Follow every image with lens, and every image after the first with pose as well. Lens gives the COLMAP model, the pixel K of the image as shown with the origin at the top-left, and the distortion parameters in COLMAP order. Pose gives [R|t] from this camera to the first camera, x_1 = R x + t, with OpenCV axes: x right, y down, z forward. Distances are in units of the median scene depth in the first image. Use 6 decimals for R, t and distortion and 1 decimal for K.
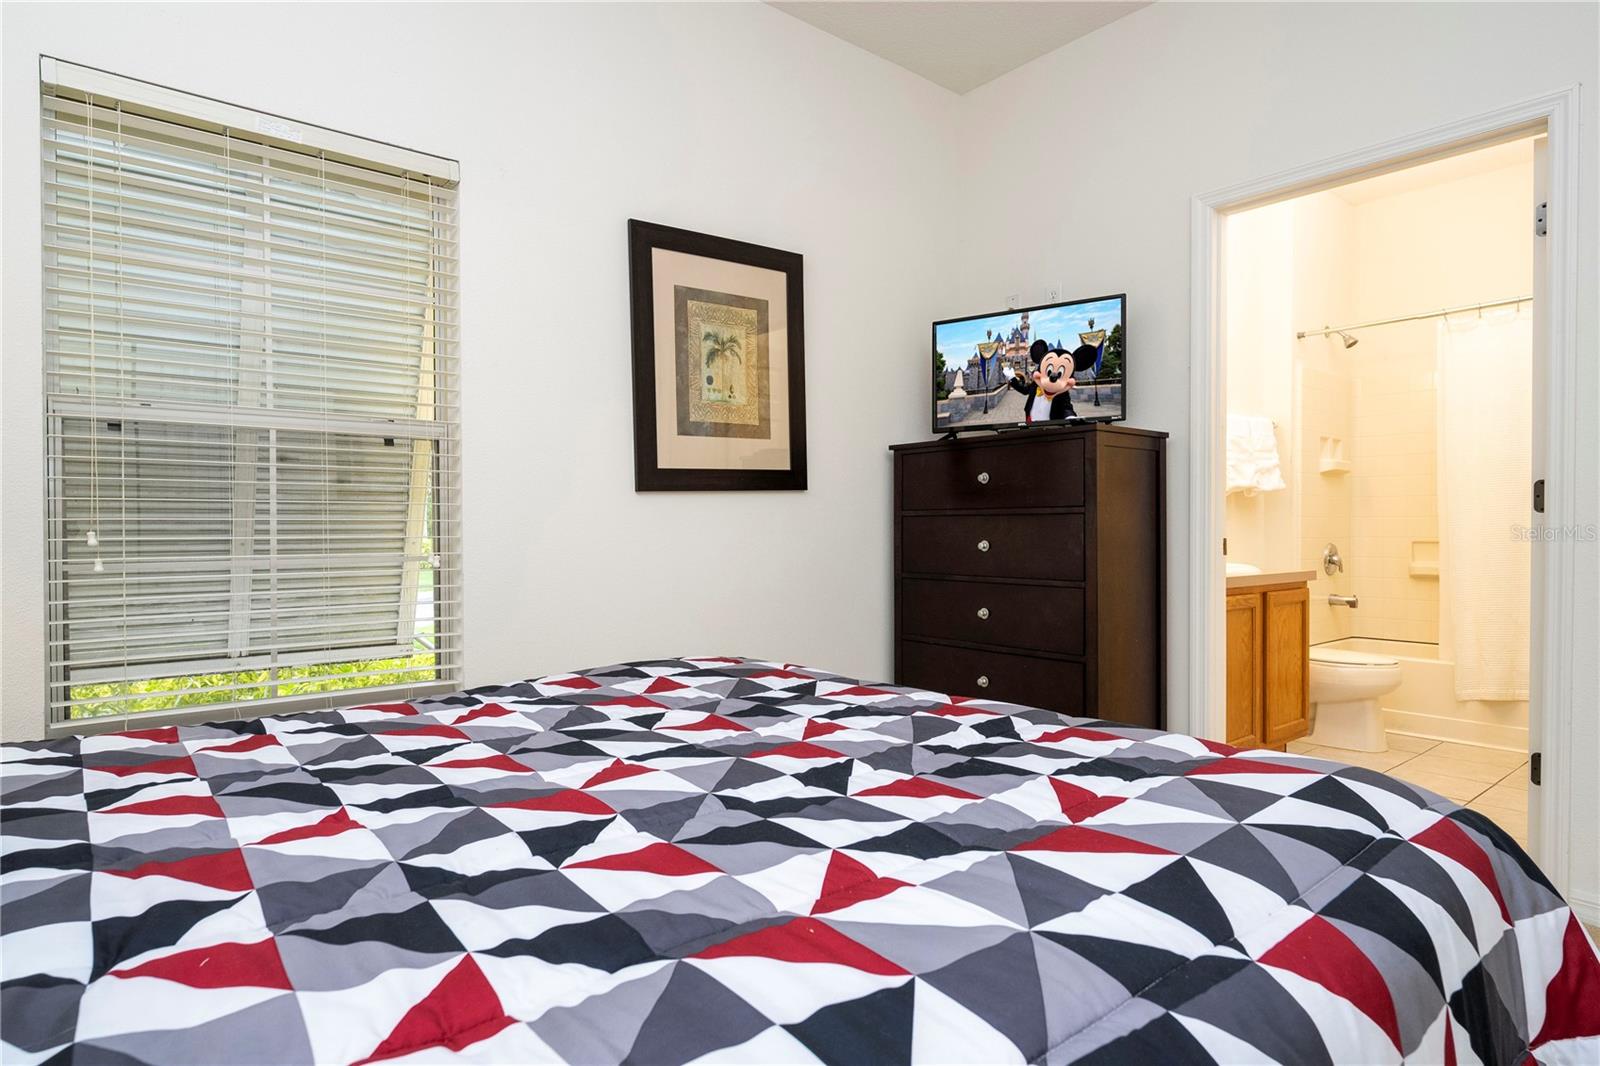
lens RADIAL K [[886.2, 0, 800.7], [0, 886.2, 536.5], [0, 0, 1]] dist [-0.000173, -0.000799]
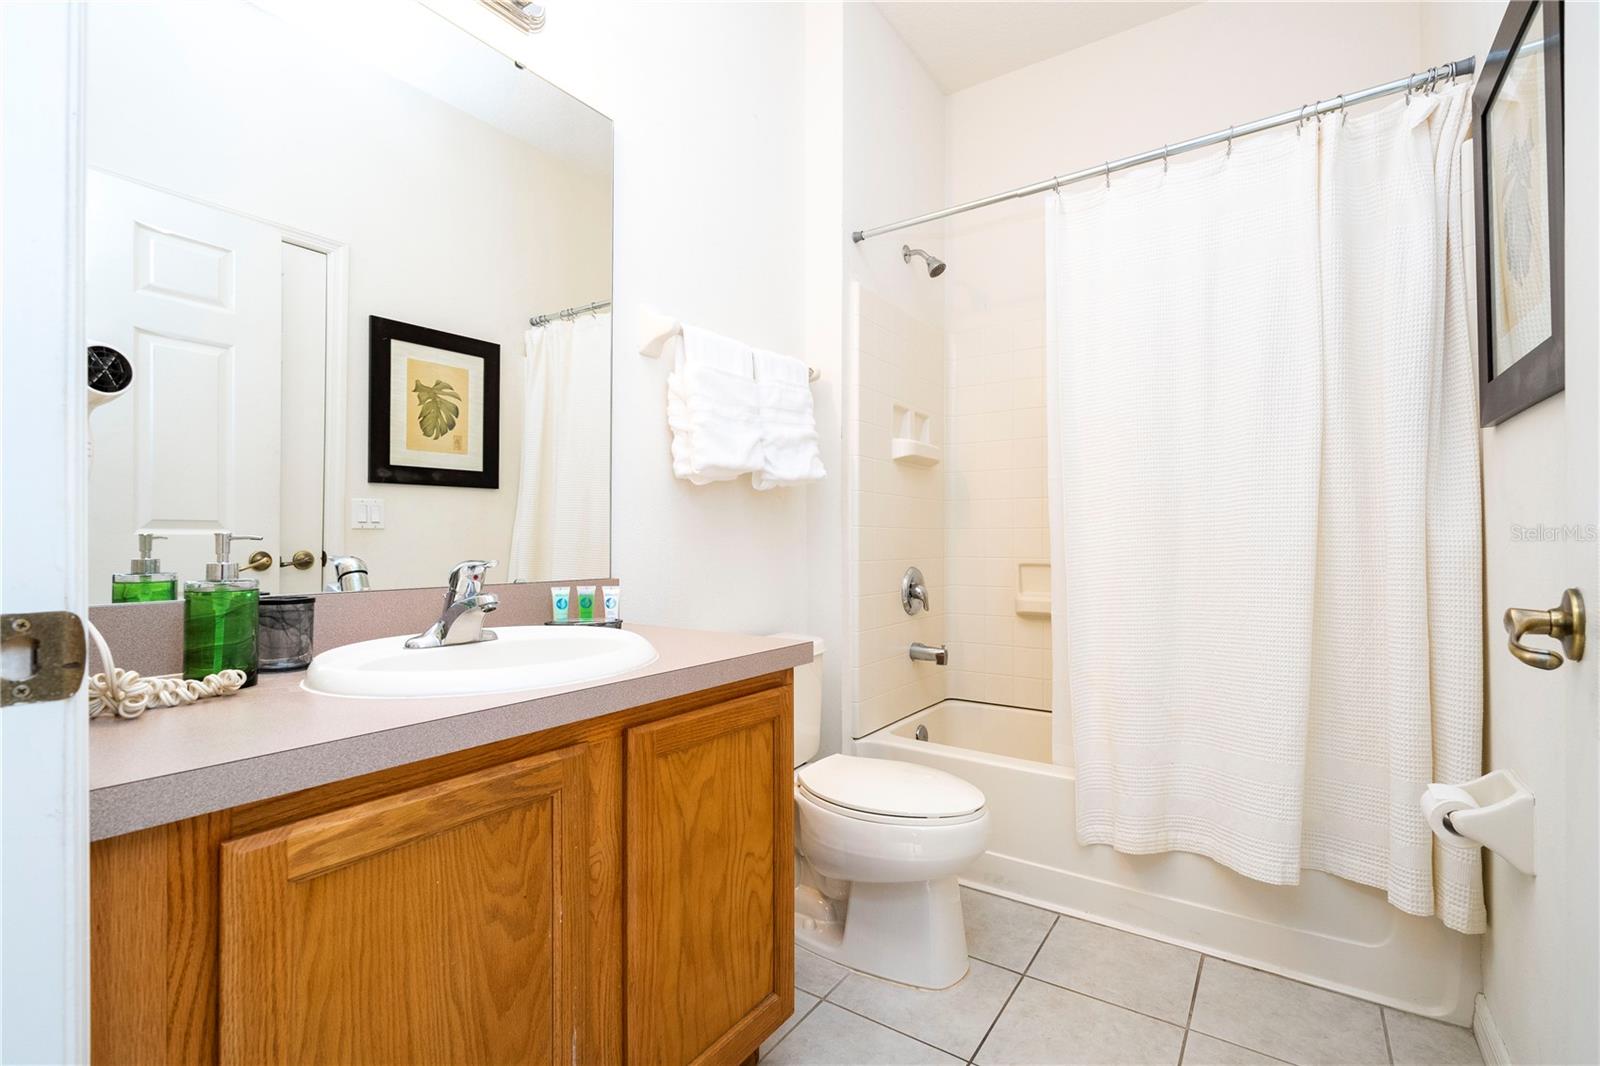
lens RADIAL K [[716.7, 0, 802.6], [0, 716.7, 529.1], [0, 0, 1]] dist [-0.003318, 0.003414]
pose [[0.959685, 0.007239, 0.280983, 0.723300], [0.000082, 0.999661, -0.026035, -0.014061], [-0.281076, 0.025009, 0.959359, 0.994660]]
